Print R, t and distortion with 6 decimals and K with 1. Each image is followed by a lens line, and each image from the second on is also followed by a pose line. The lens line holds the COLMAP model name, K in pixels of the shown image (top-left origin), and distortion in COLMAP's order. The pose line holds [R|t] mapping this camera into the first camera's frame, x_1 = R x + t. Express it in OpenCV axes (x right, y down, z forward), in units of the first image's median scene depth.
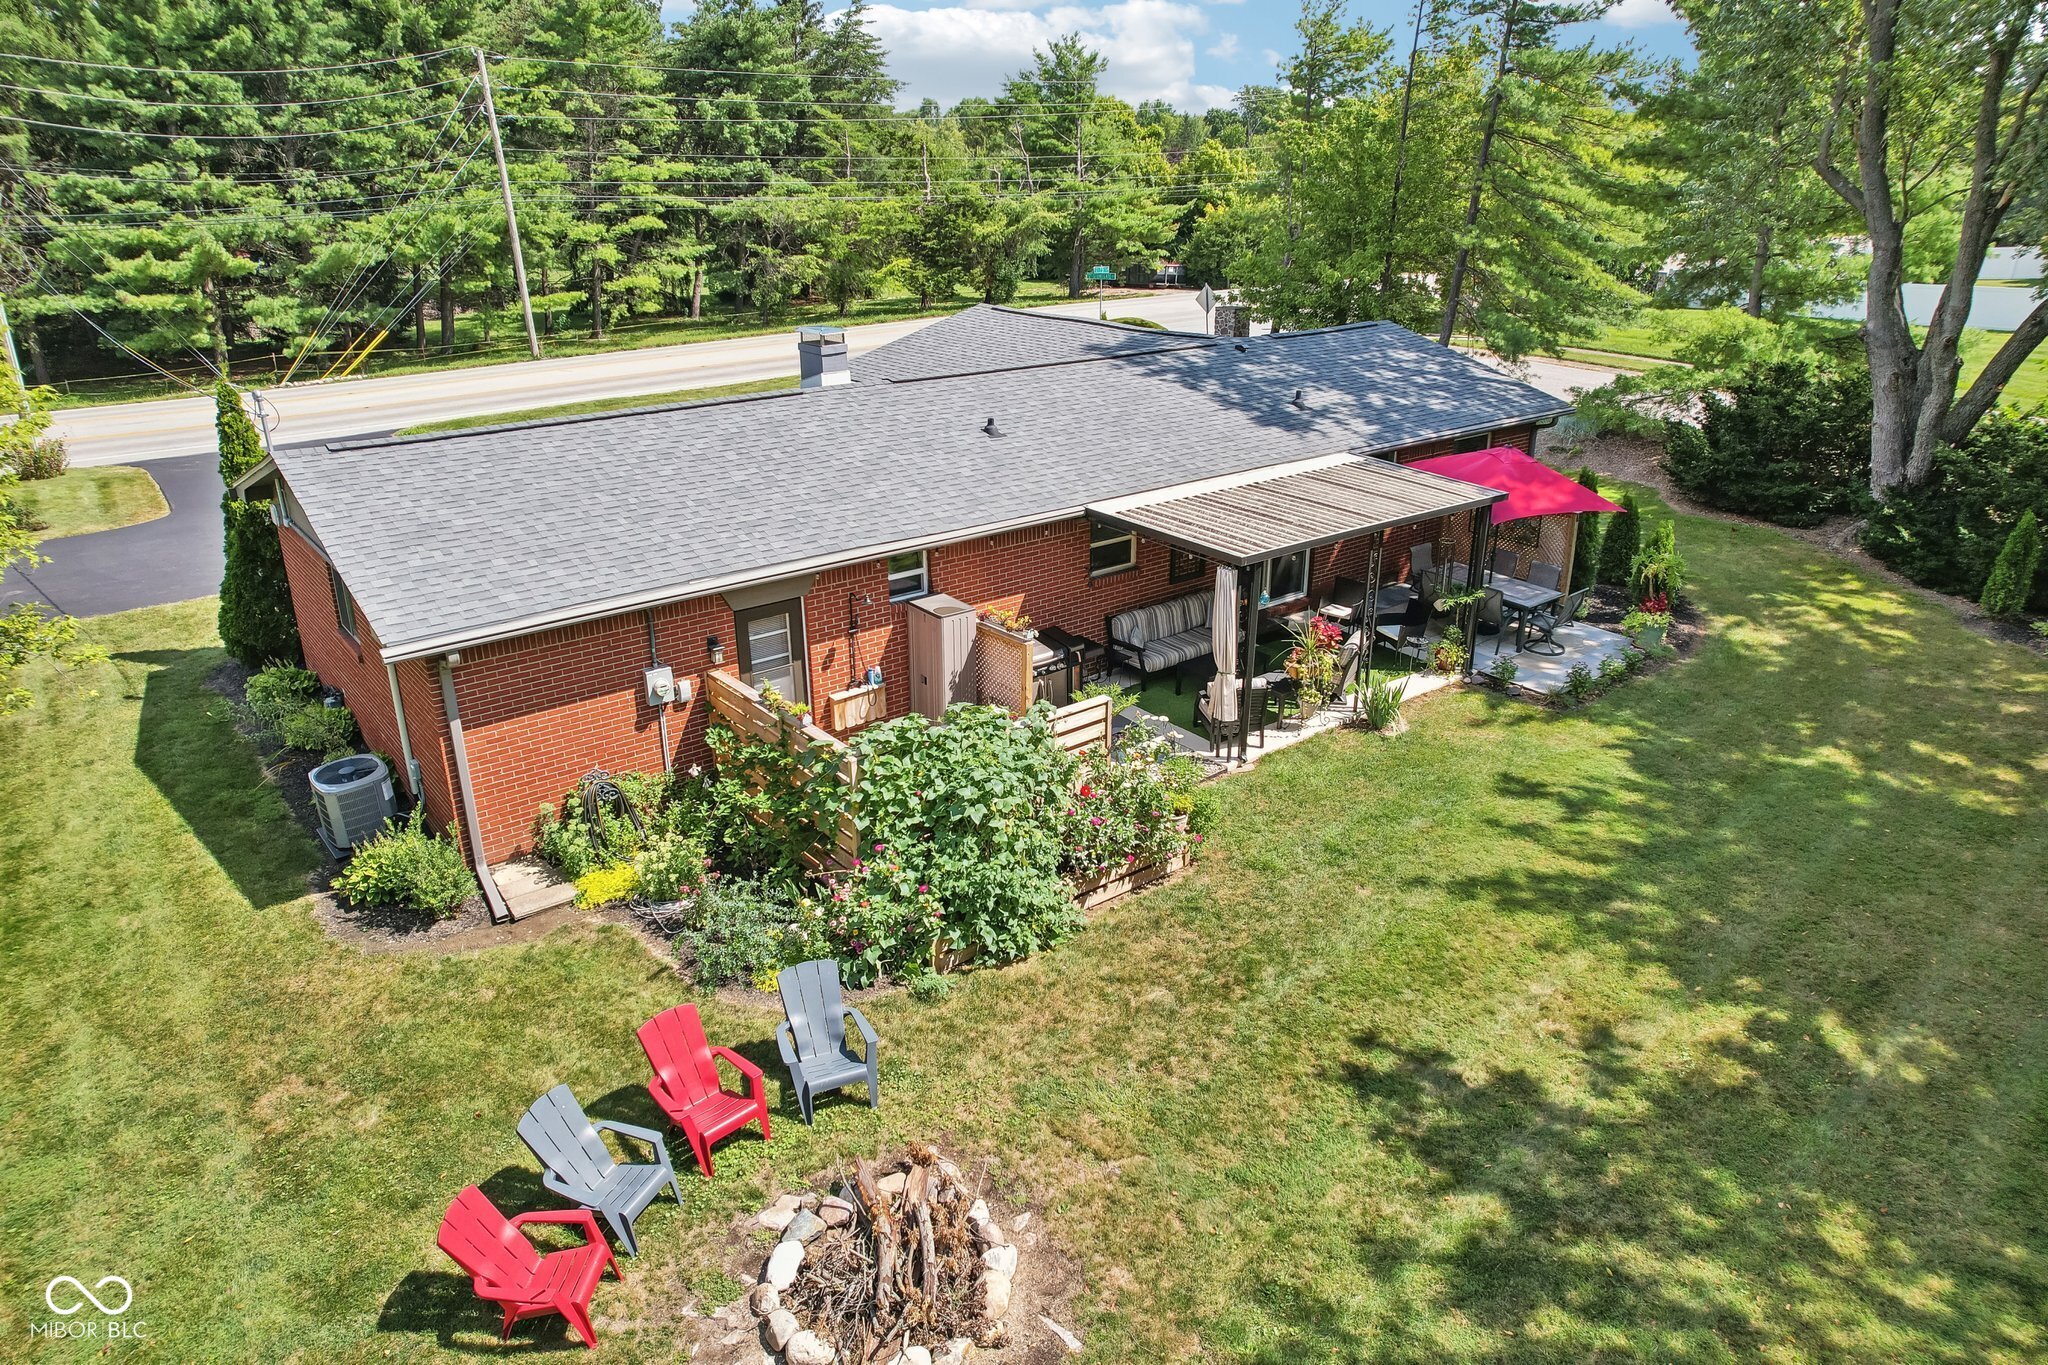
lens RADIAL K [[1312.0, 0, 1026.3], [0, 1312.0, 698.1], [0, 0, 1]] dist [-0.071505, 0.061828]
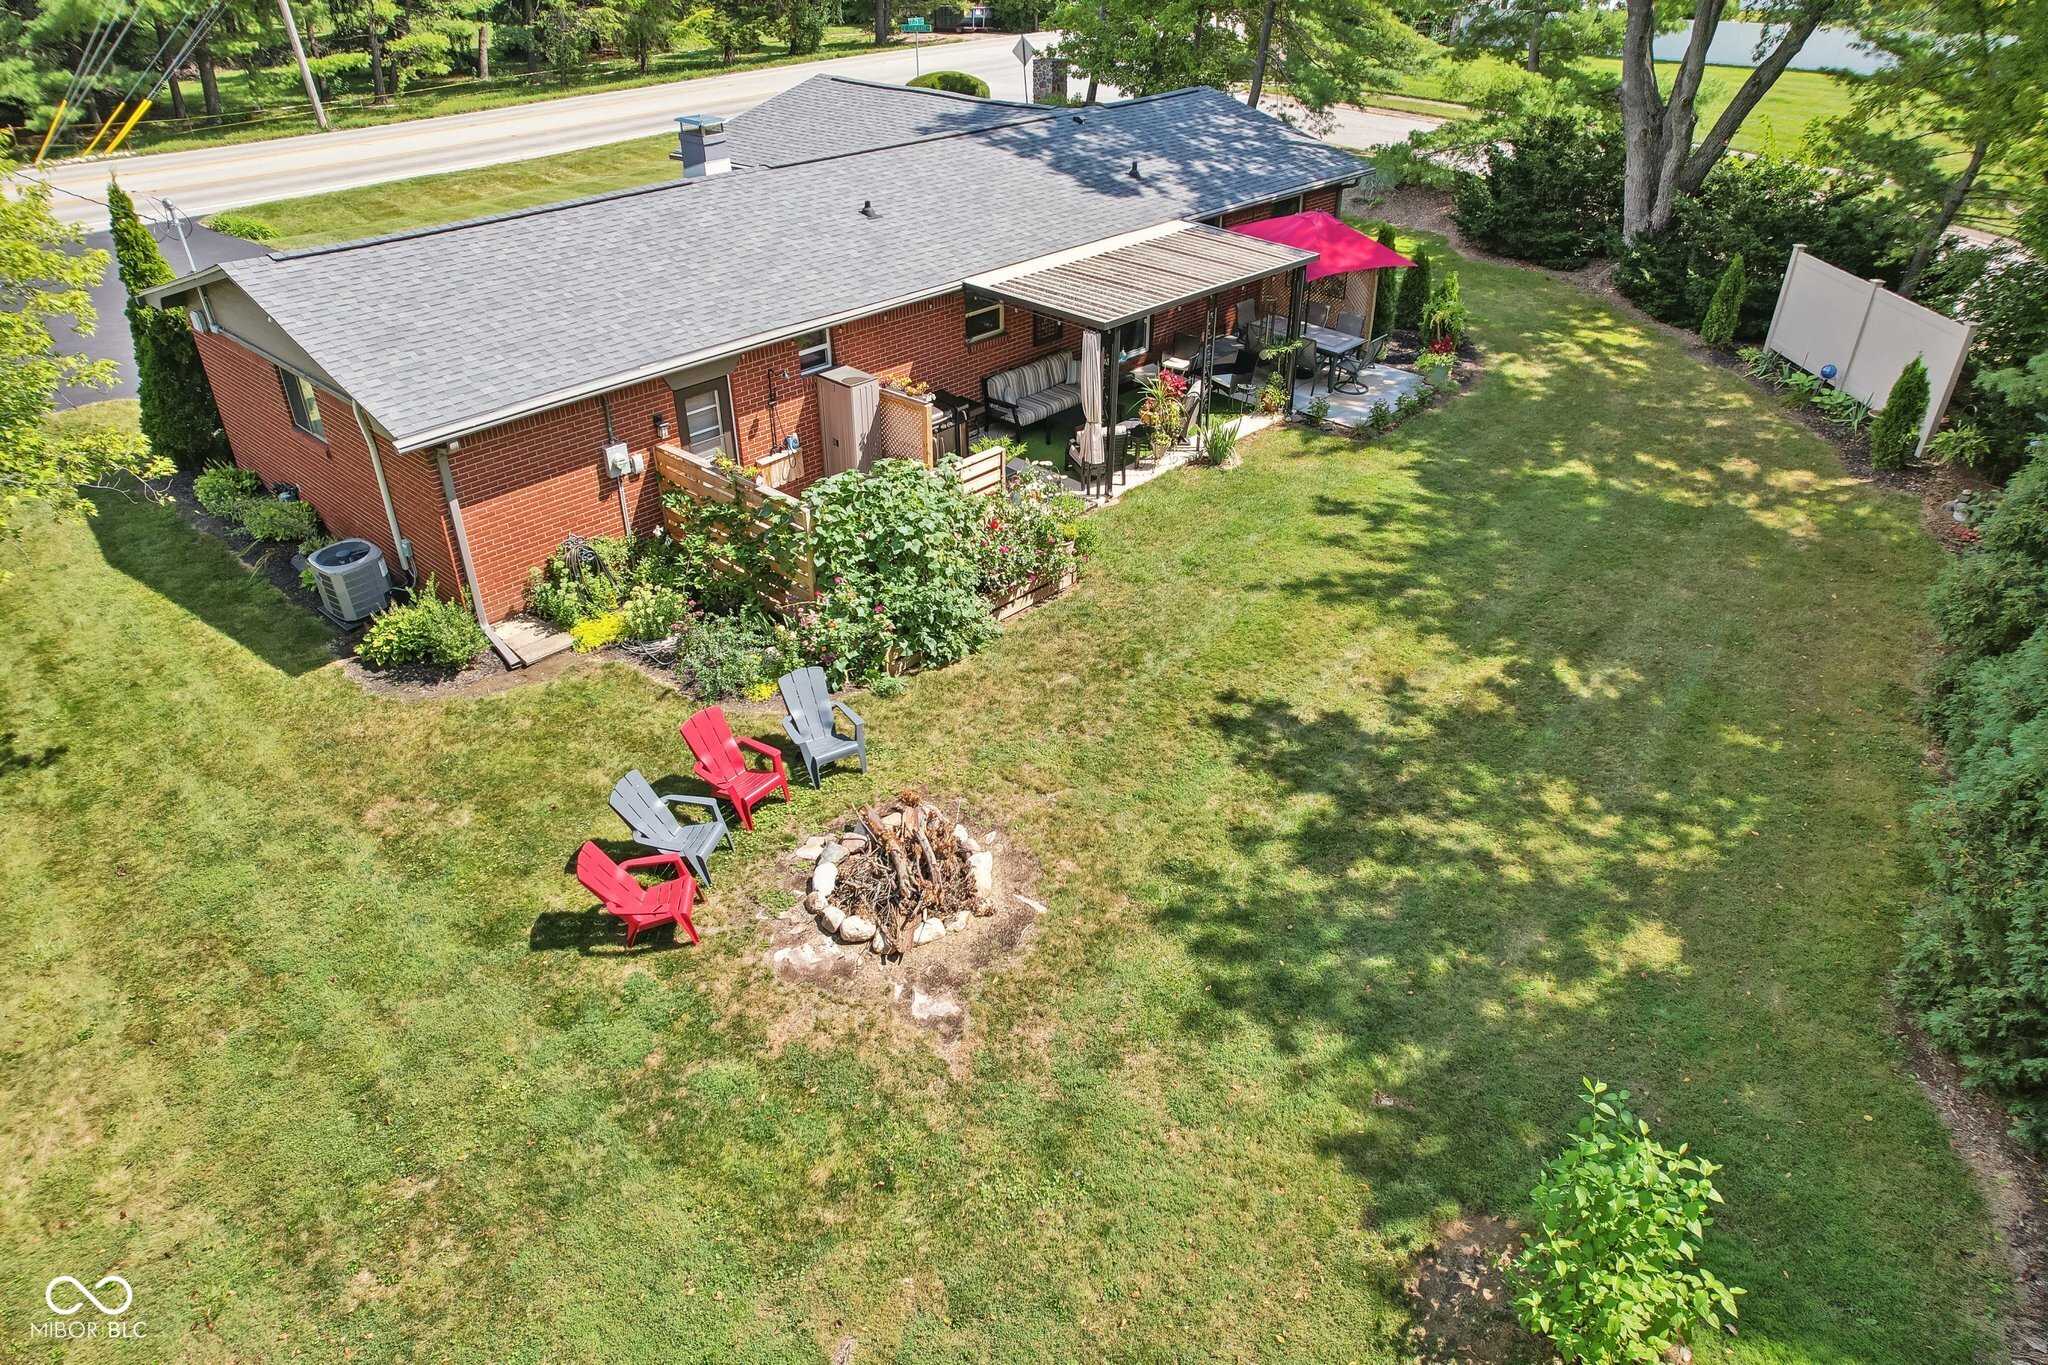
lens RADIAL K [[1312.0, 0, 1026.3], [0, 1312.0, 698.1], [0, 0, 1]] dist [-0.071505, 0.061828]
pose [[0.988824, -0.078967, 0.126454, -0.083900], [0.054994, 0.981584, 0.182942, 0.006329], [-0.138572, -0.173943, 0.974957, -0.208438]]
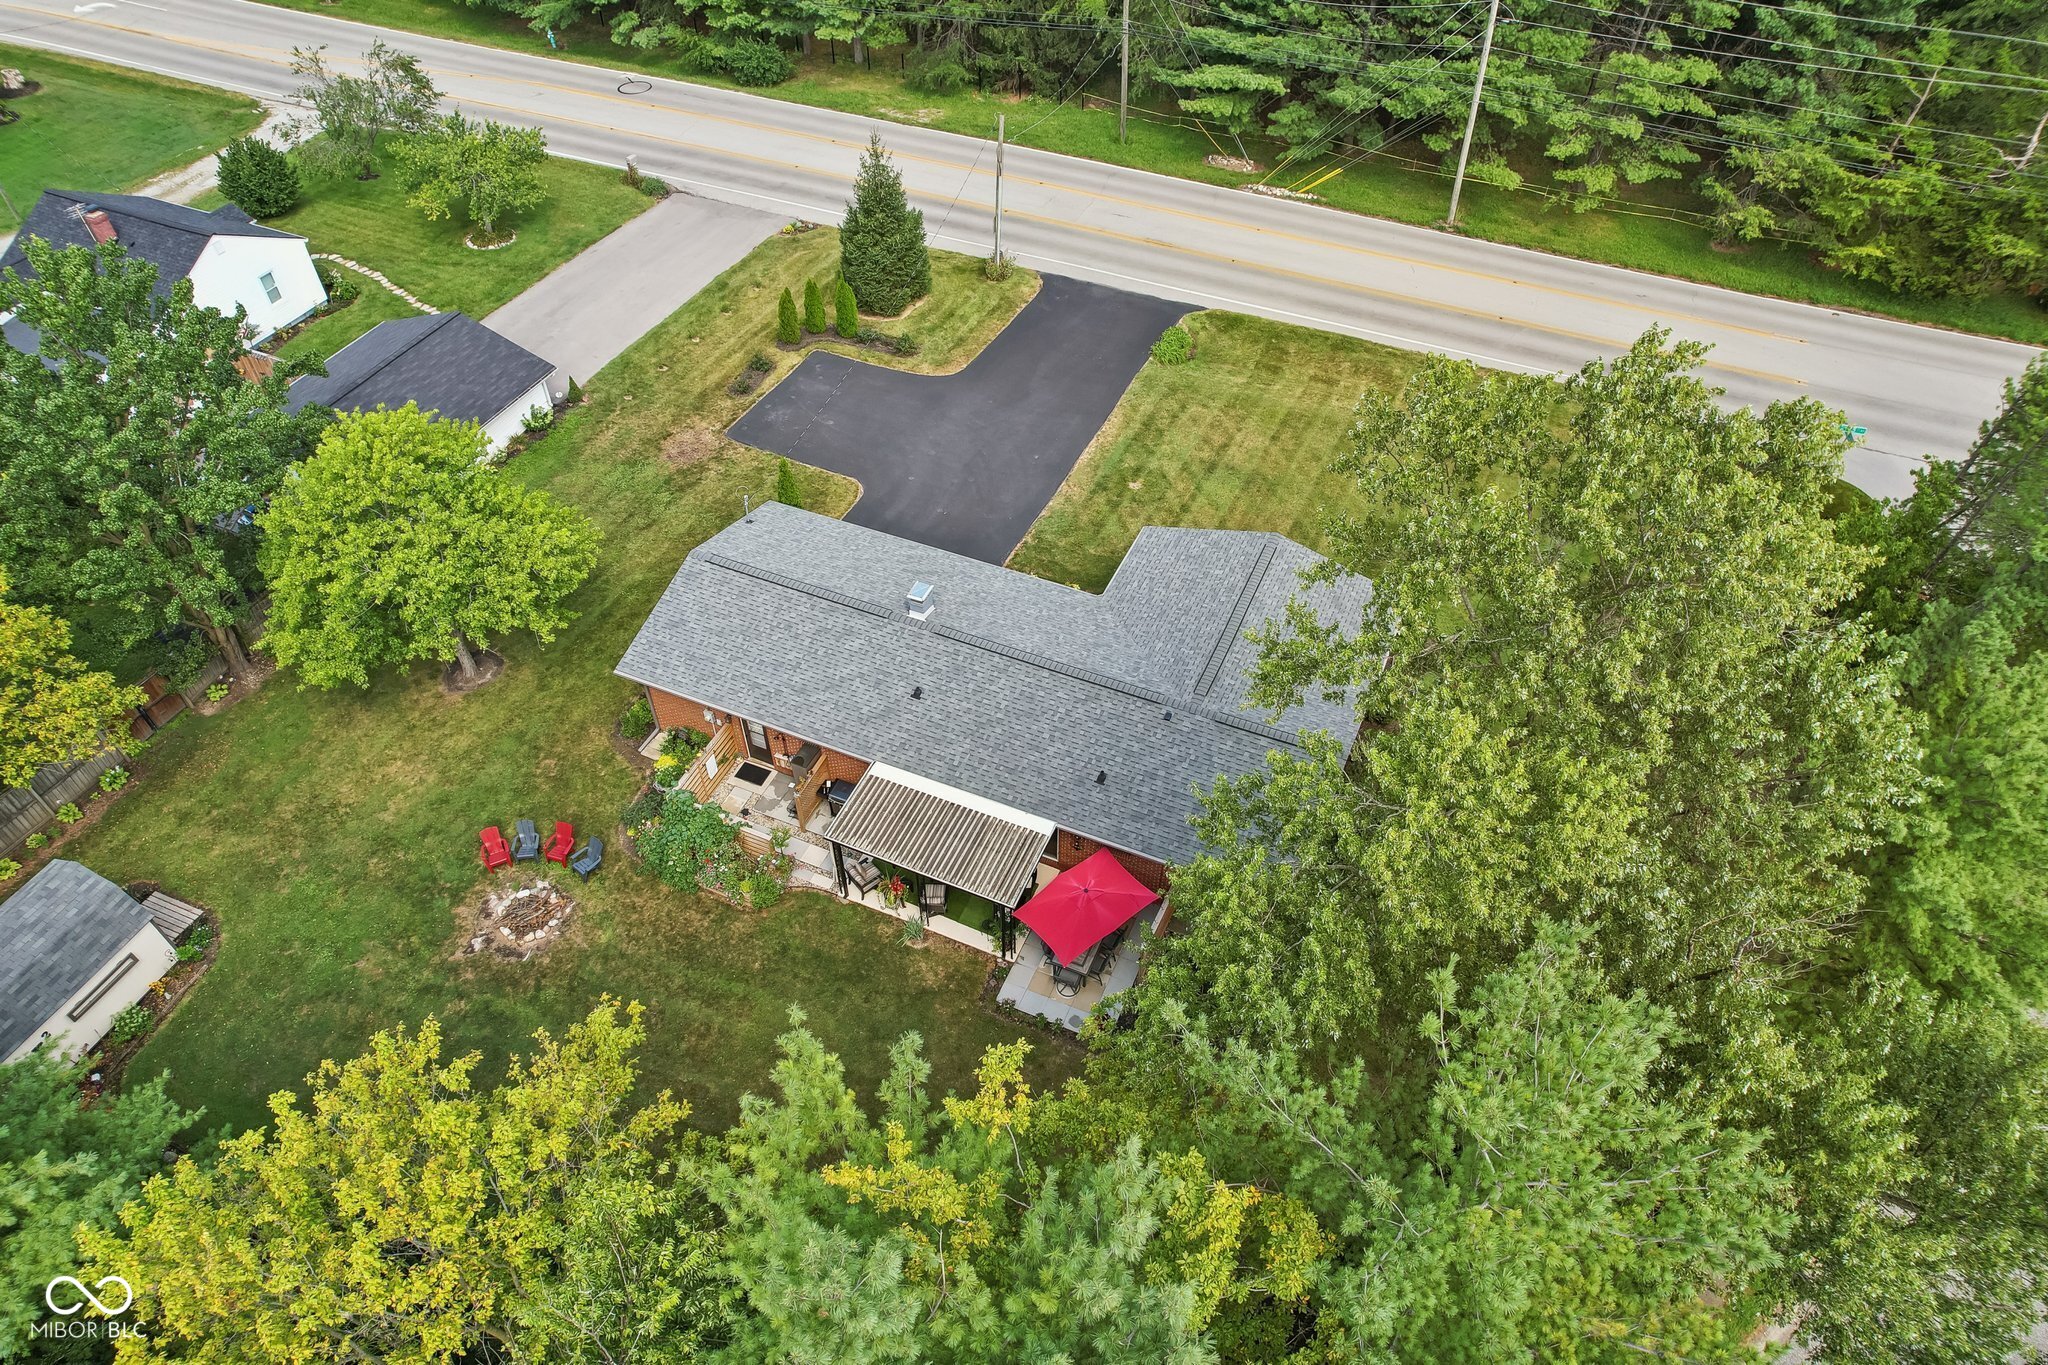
lens RADIAL K [[1333.9, 0, 1024.0], [0, 1333.9, 682.5], [0, 0, 1]] dist [-0.091720, 0.091220]
pose [[0.465330, 0.640375, -0.611055, 1.620276], [-0.336108, 0.766479, 0.547304, -1.751829], [0.818840, -0.049296, 0.571901, -0.023933]]
